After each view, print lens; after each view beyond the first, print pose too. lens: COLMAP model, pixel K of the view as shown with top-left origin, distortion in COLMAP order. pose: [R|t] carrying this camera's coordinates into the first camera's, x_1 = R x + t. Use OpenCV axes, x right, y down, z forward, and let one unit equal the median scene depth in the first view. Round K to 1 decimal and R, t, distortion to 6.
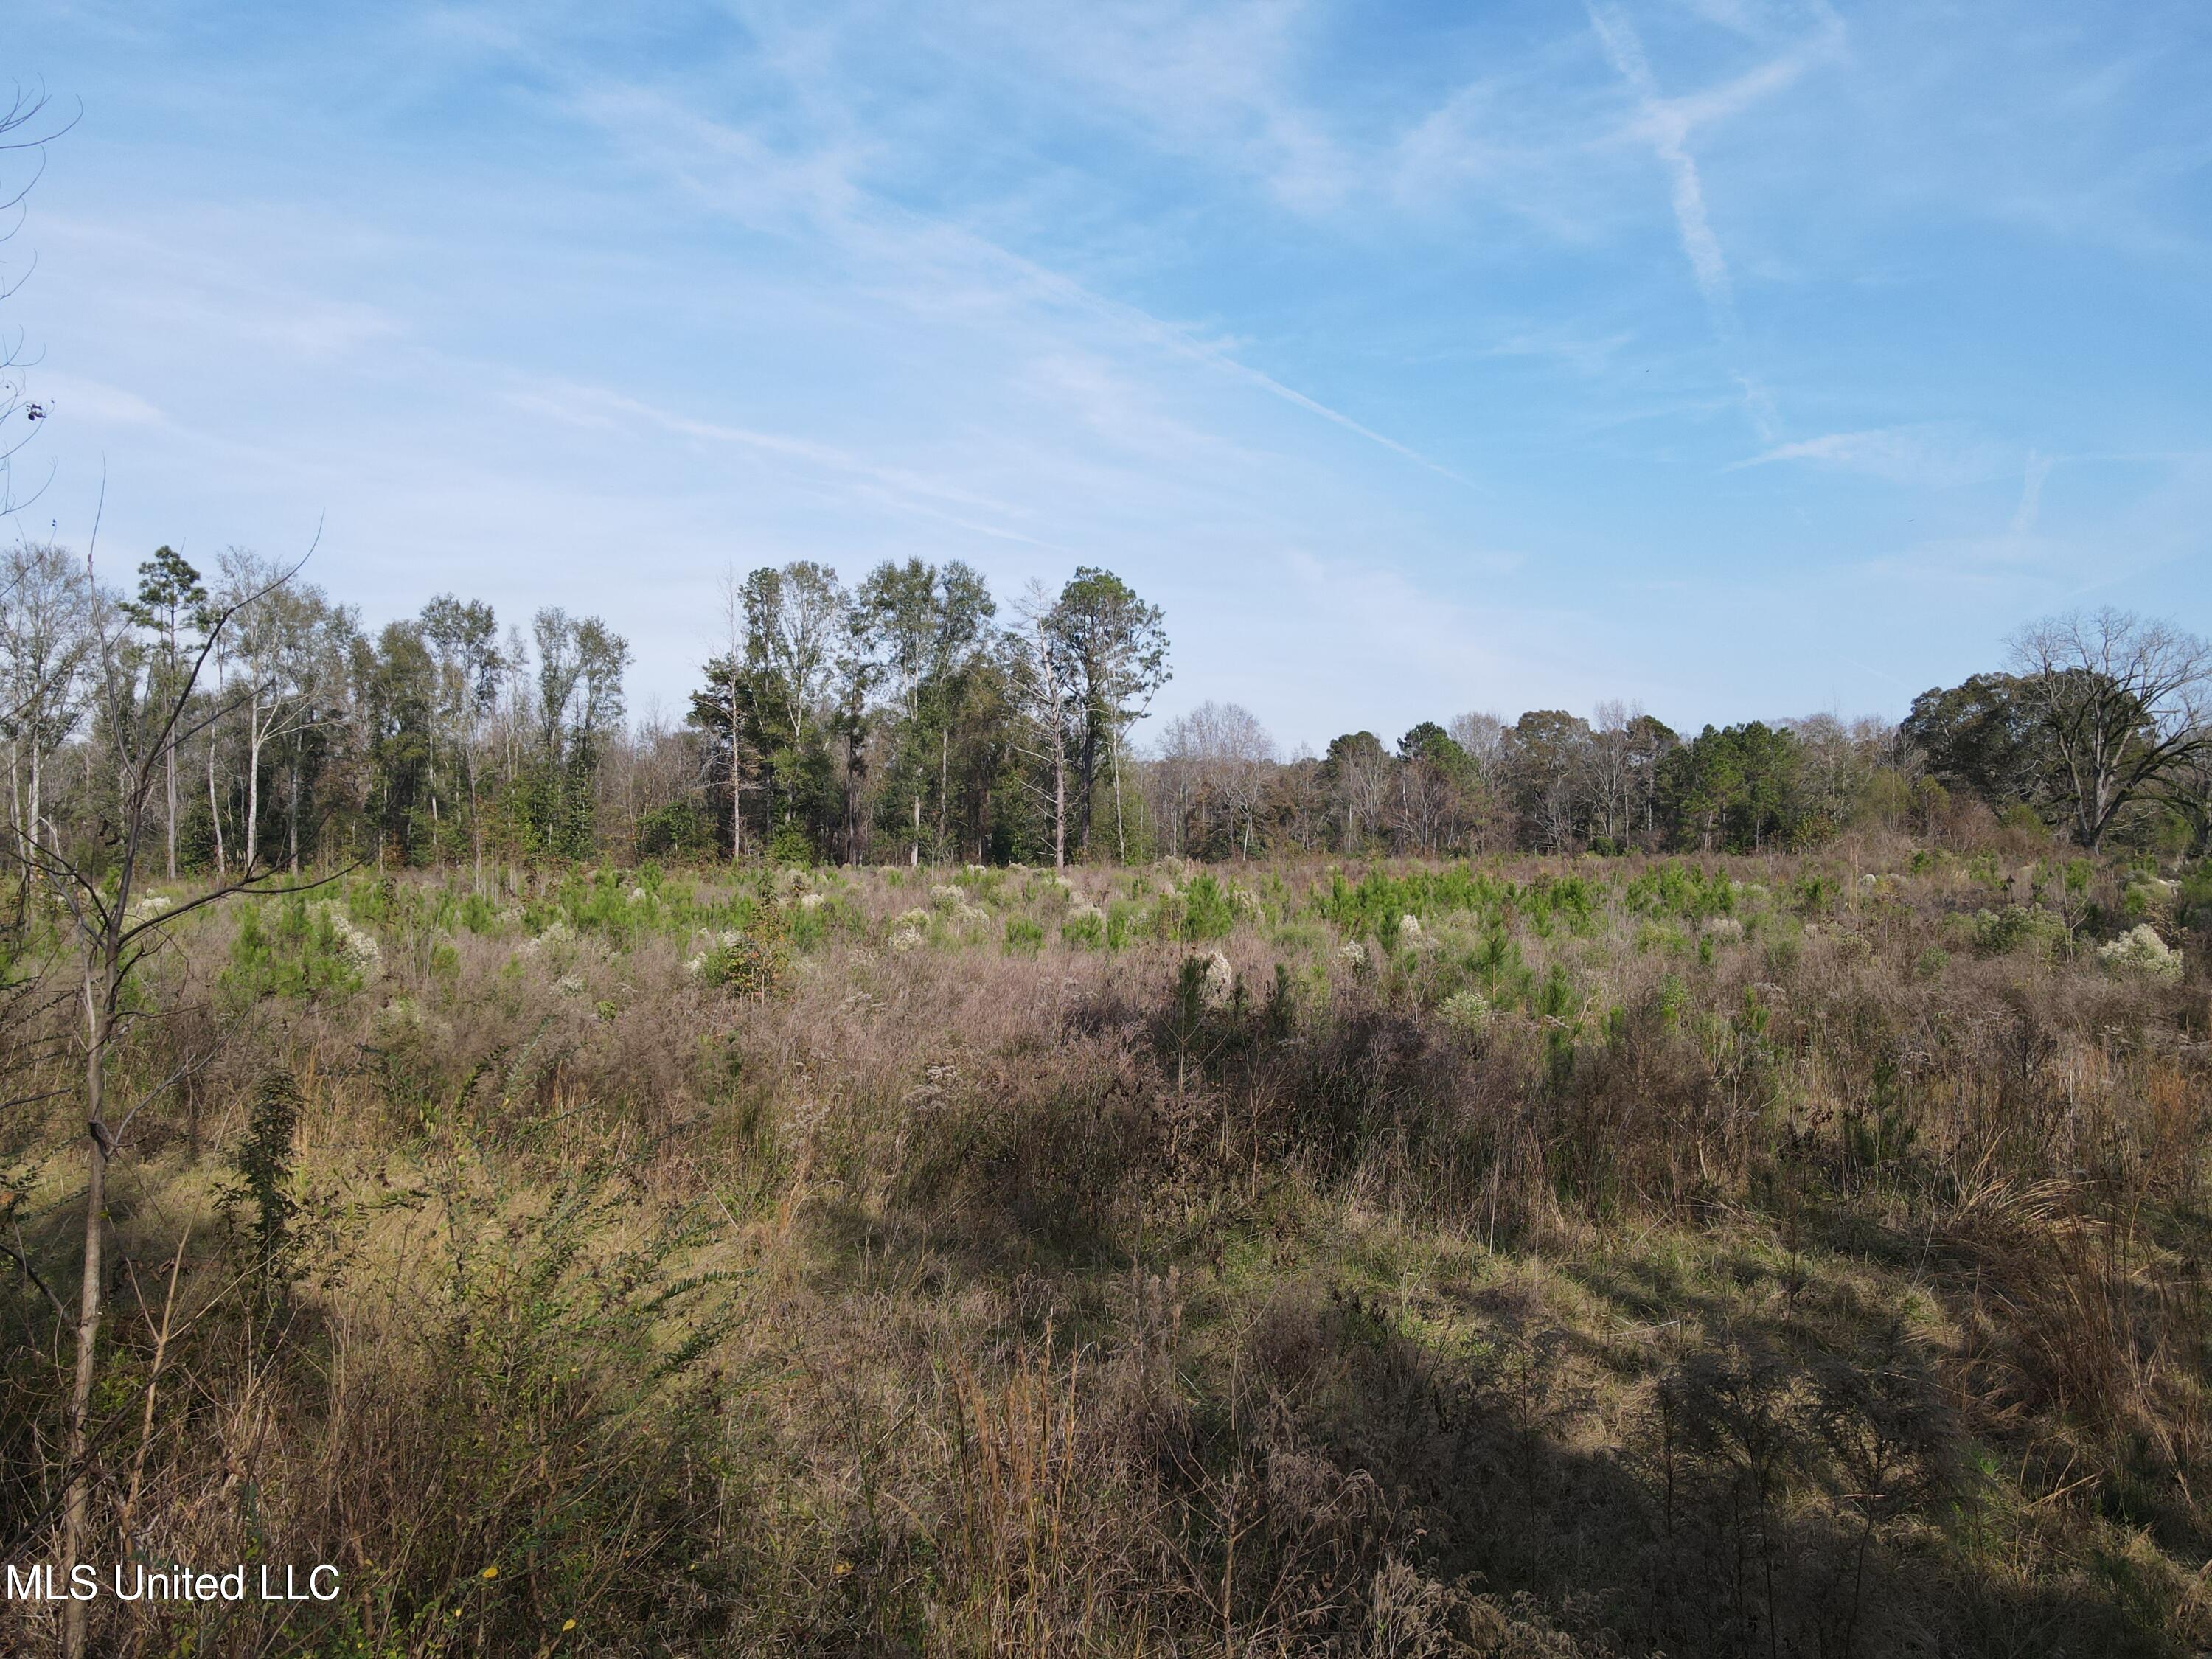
lens RADIAL K [[1649.1, 0, 1106.0], [0, 1649.1, 829.5], [0, 0, 1]] dist [0.009478, 0.035723]
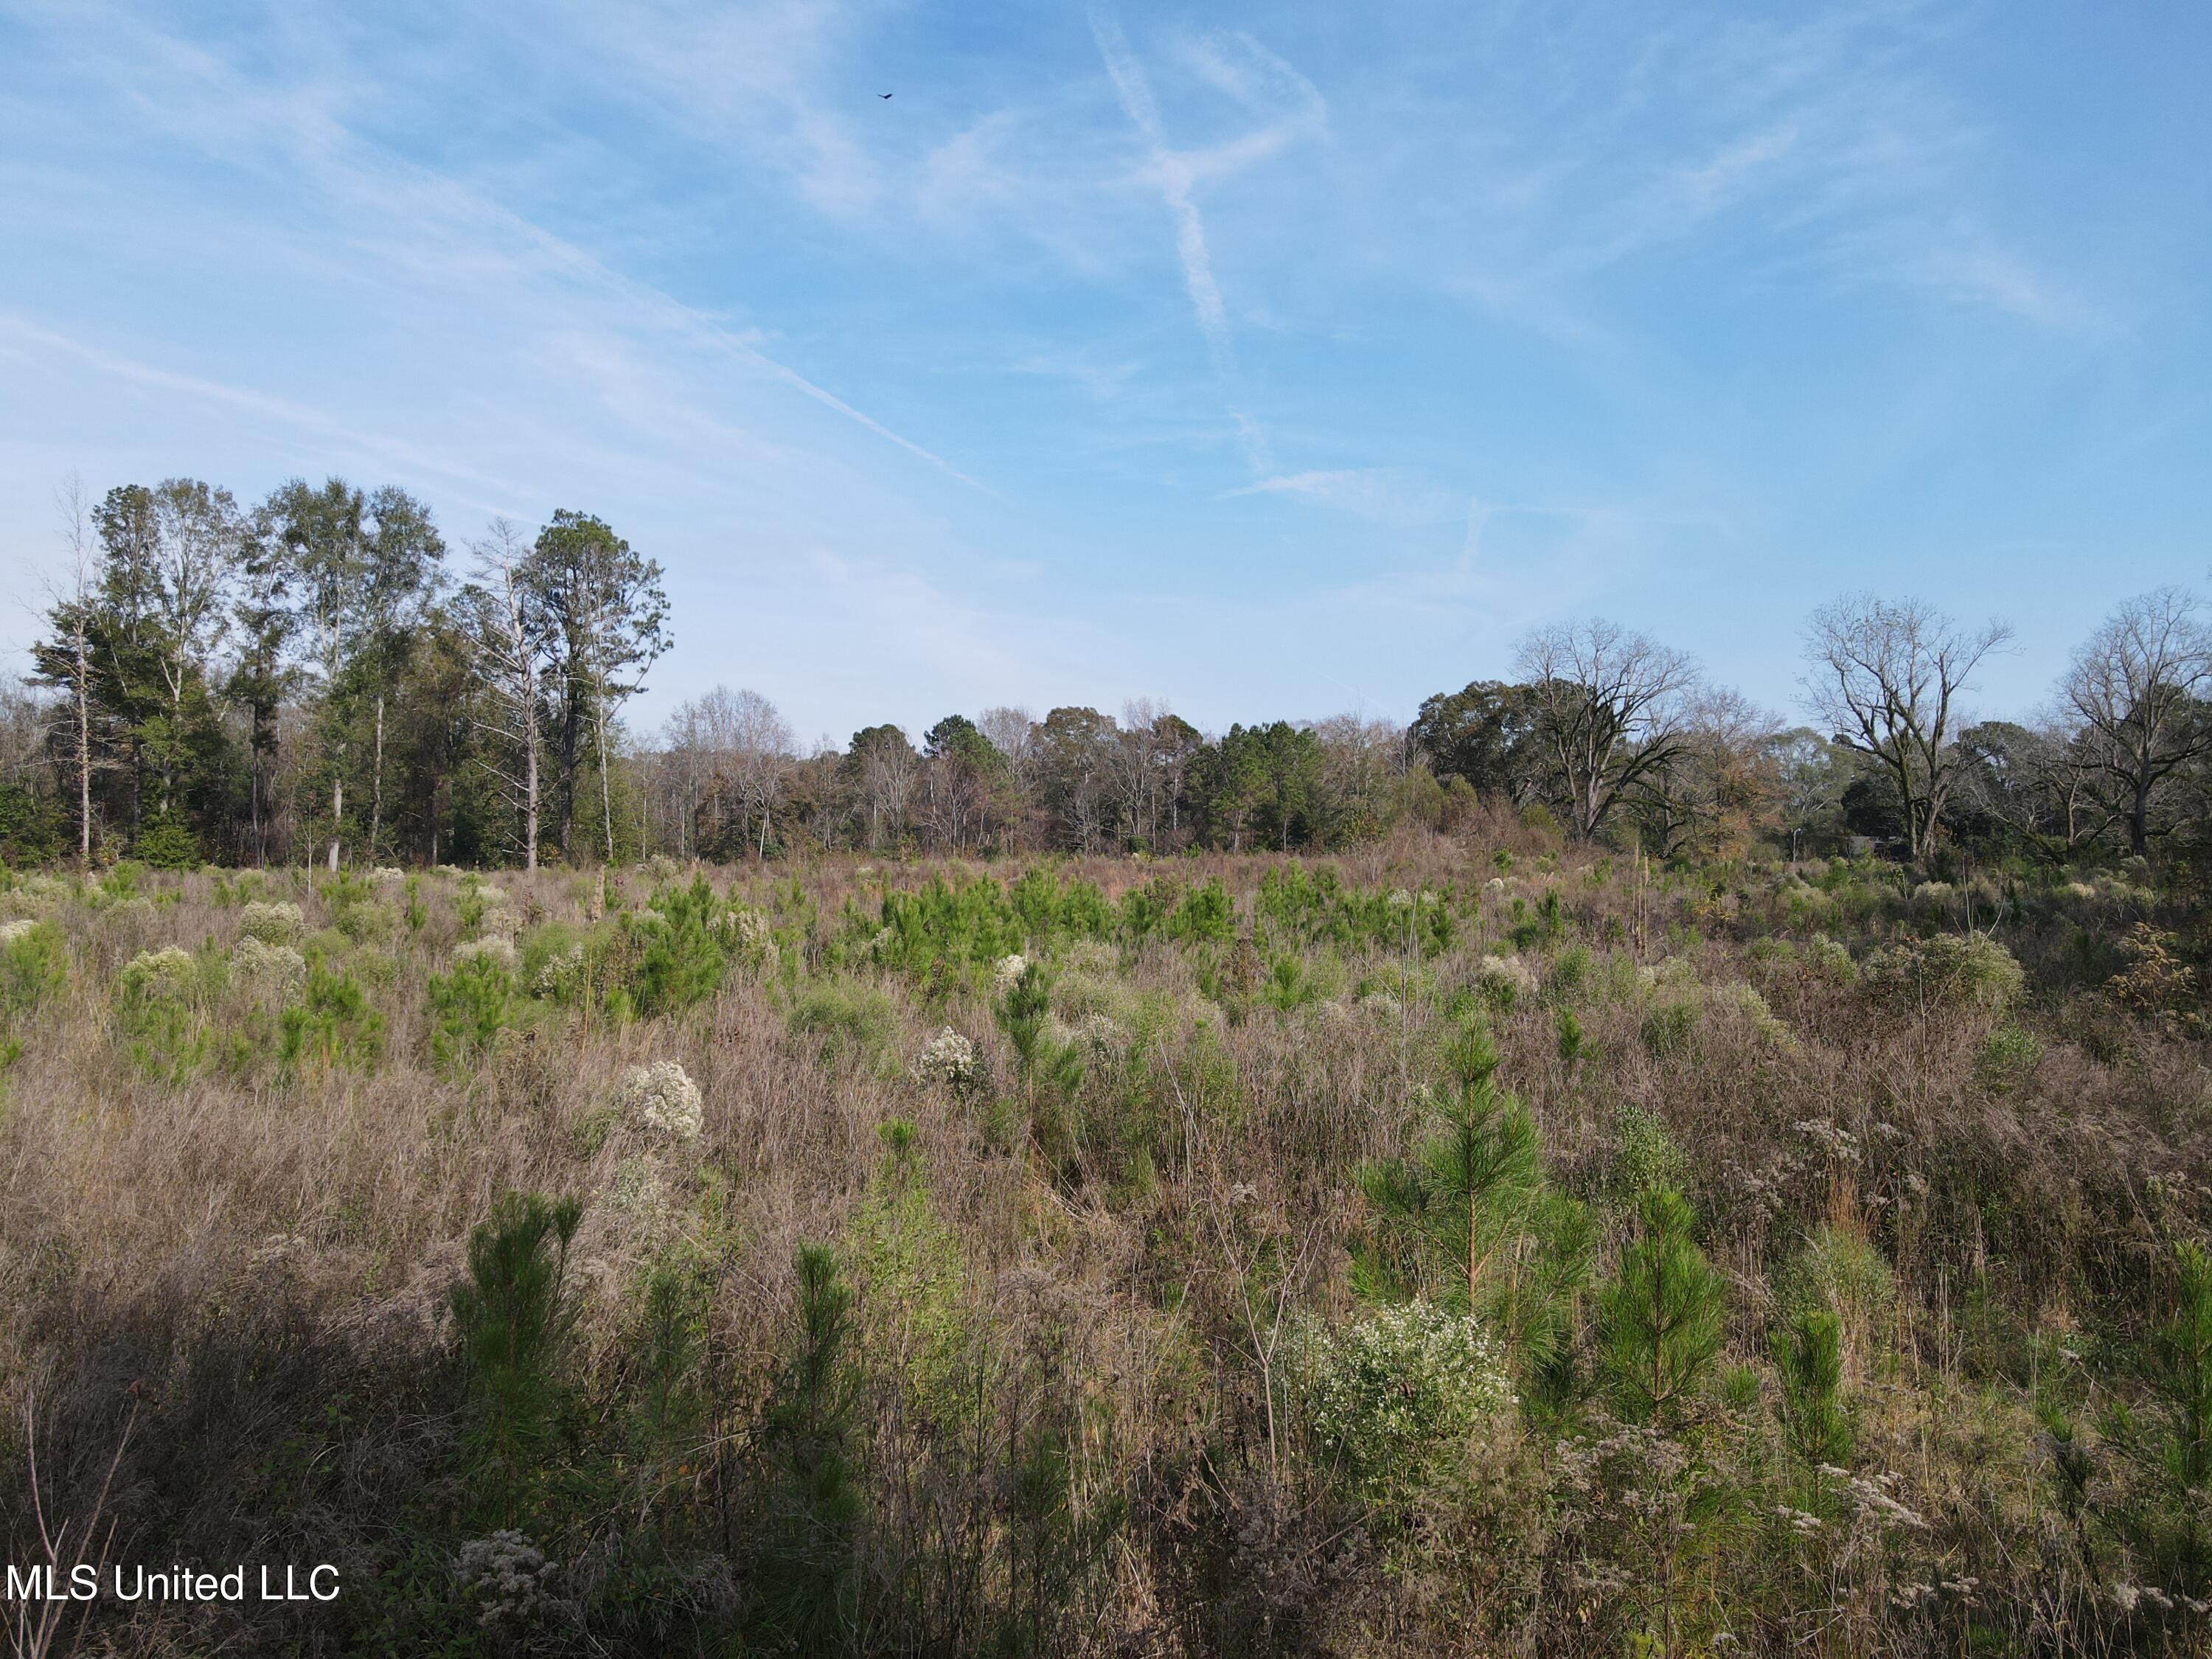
lens RADIAL K [[1649.1, 0, 1106.0], [0, 1649.1, 829.5], [0, 0, 1]] dist [0.009478, 0.035723]
pose [[0.958541, 0.006067, 0.284891, 0.010716], [-0.006239, 0.999980, -0.000301, 0.001533], [-0.284888, -0.001489, 0.958560, 0.102506]]
